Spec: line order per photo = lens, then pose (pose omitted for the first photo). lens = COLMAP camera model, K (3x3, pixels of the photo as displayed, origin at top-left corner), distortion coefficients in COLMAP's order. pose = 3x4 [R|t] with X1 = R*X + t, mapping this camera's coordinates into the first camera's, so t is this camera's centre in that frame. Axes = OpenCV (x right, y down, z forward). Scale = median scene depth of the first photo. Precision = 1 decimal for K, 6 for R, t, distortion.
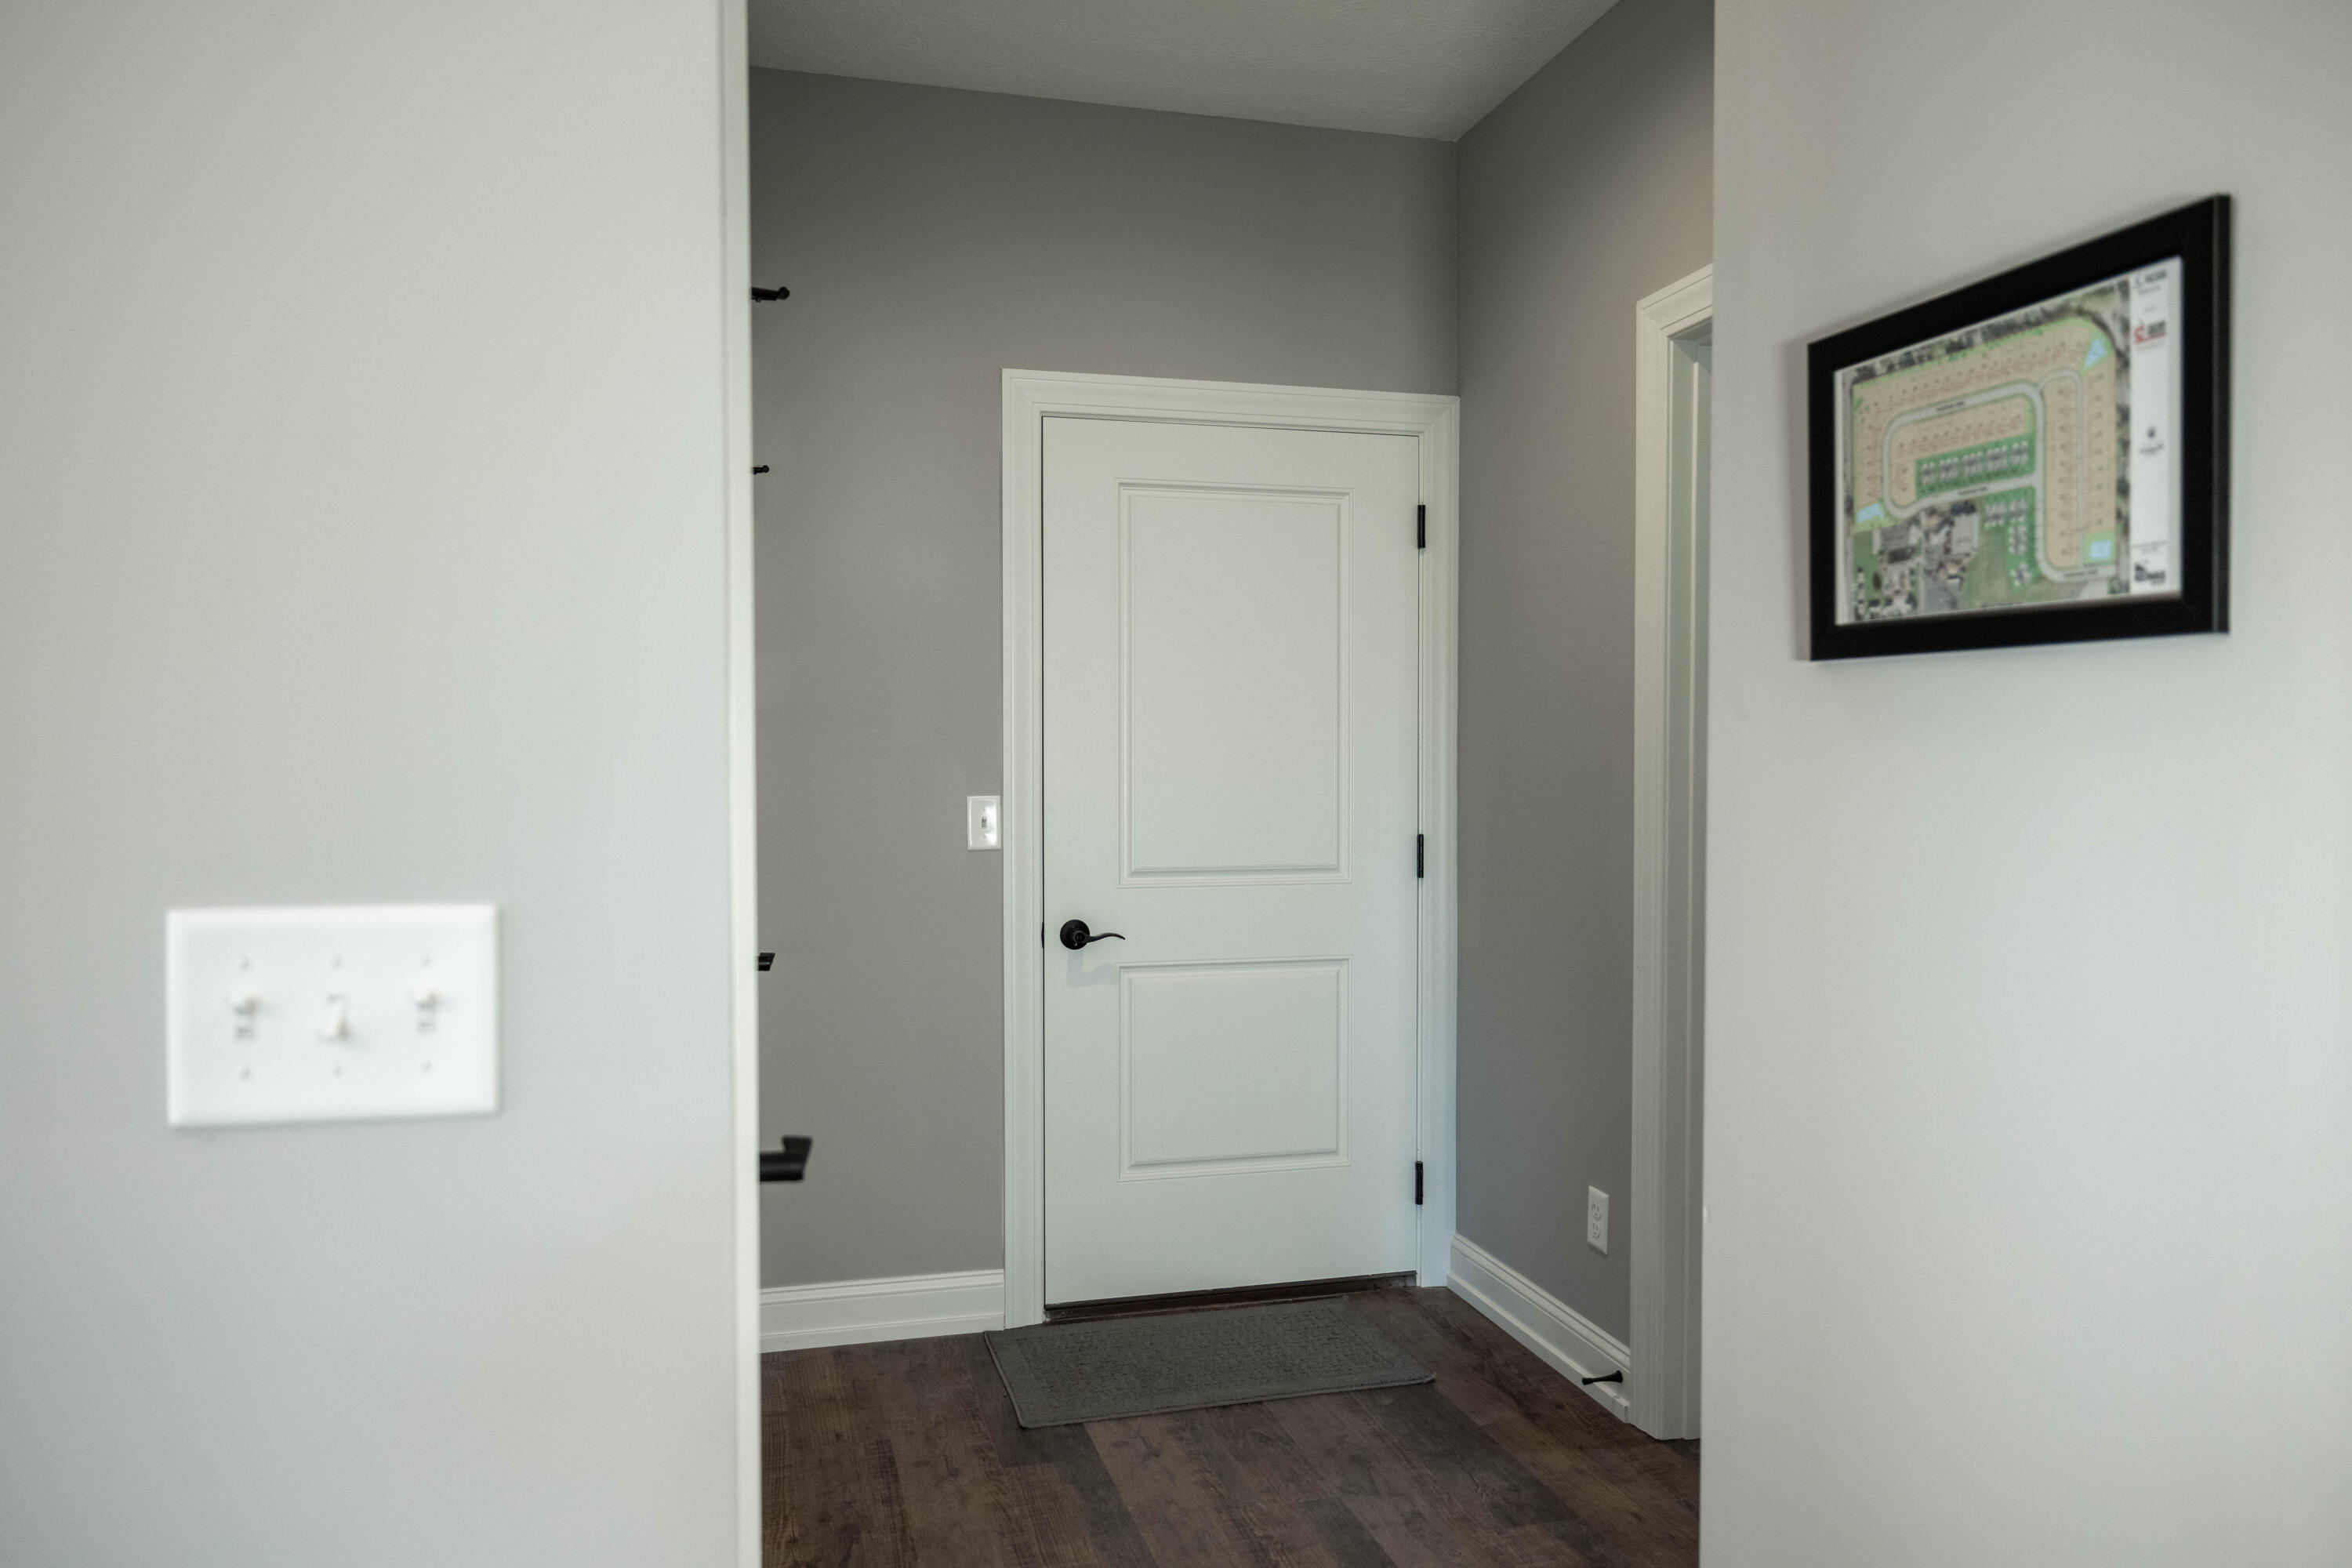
lens RADIAL K [[1609.0, 0, 1174.6], [0, 1609.0, 778.1], [0, 0, 1]] dist [0.004244, -0.000222]
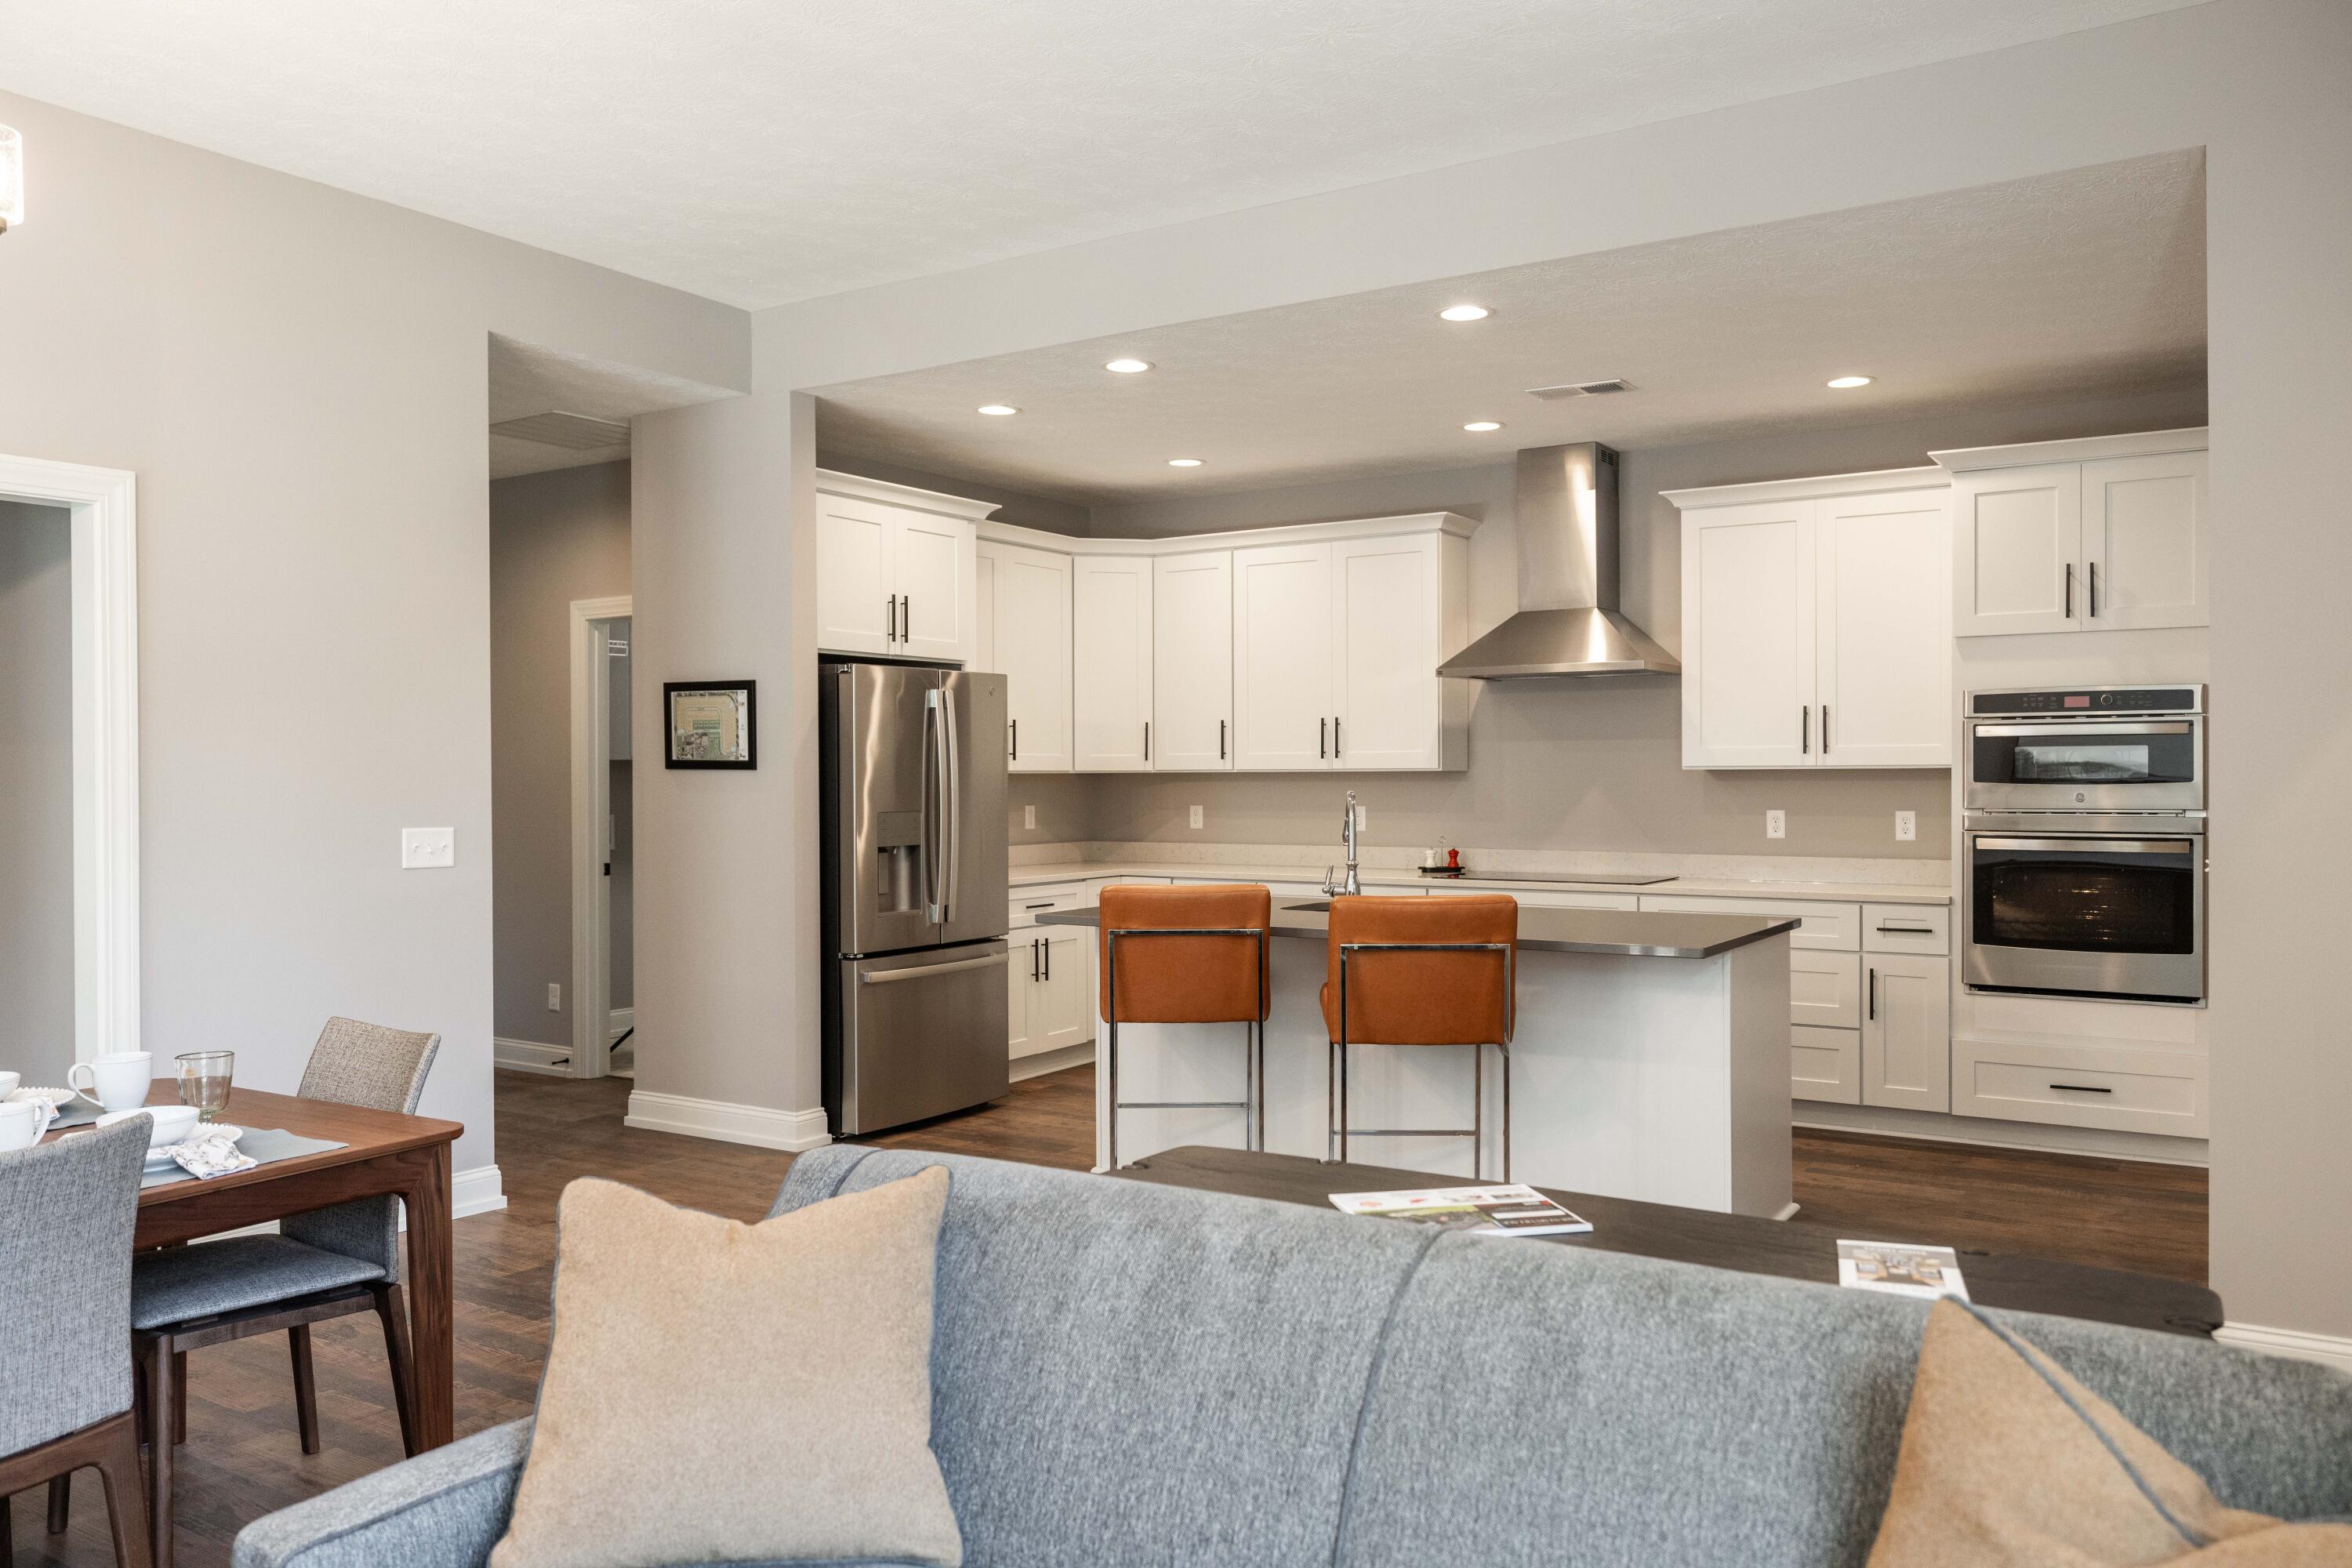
lens RADIAL K [[1774.2, 0, 1174.4], [0, 1774.2, 788.6], [0, 0, 1]] dist [-0.017215, -0.001601]
pose [[0.744958, -0.009459, 0.667044, -1.639010], [0.016426, 0.999856, -0.004165, 0.007875], [-0.666909, 0.014059, 0.745006, -3.175783]]
